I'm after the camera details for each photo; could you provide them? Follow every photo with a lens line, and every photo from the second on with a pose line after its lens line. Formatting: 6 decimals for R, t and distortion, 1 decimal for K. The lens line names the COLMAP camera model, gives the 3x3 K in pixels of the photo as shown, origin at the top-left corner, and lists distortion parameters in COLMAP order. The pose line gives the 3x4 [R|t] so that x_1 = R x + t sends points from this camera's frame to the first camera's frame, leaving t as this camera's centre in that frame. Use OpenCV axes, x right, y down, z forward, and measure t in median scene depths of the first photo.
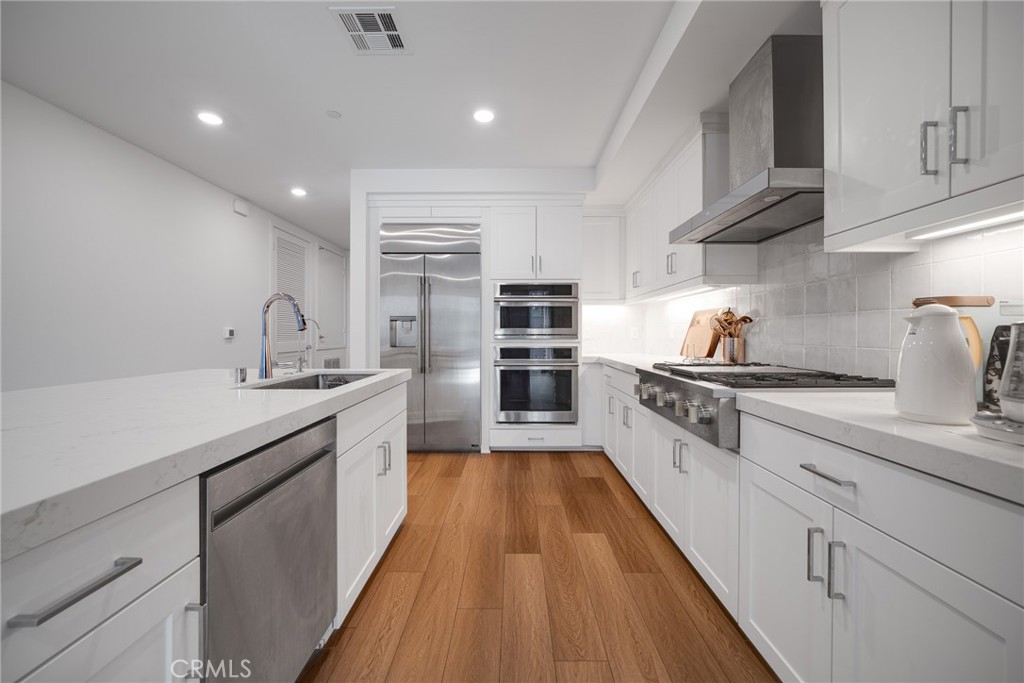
lens RADIAL K [[395.6, 0, 511.6], [0, 395.6, 338.8], [0, 0, 1]] dist [0.000380, 0.000213]
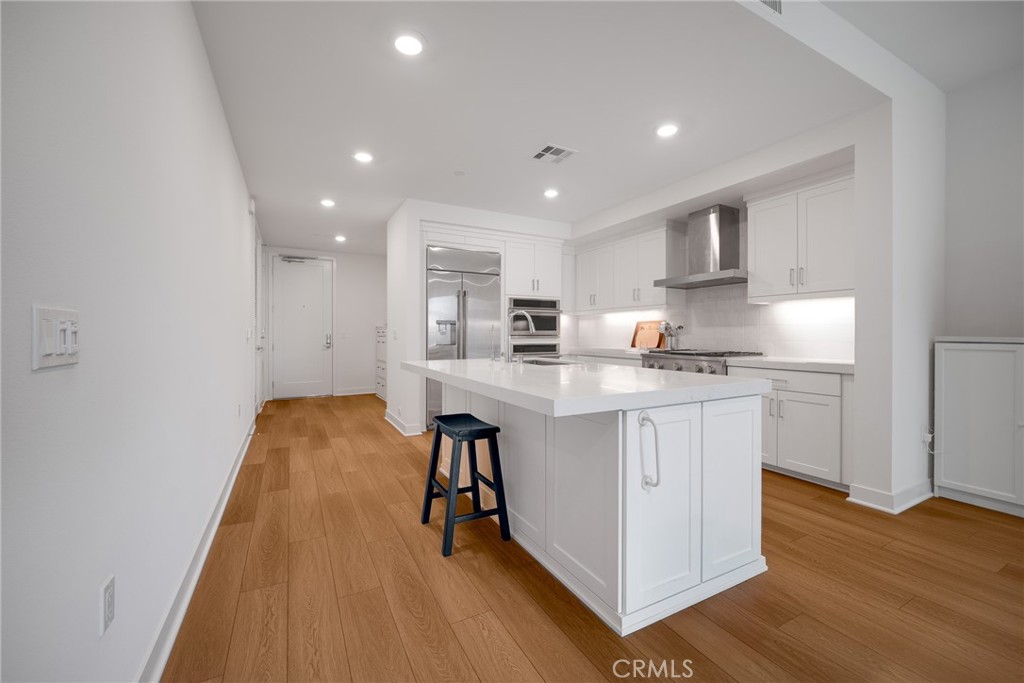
lens RADIAL K [[395.6, 0, 512.3], [0, 395.6, 336.5], [0, 0, 1]] dist [0.000380, 0.000213]
pose [[0.881224, 0.001643, 0.472695, -0.918152], [0.002961, 0.999955, -0.008997, 0.008838], [-0.472689, 0.009328, 0.881180, -0.280180]]
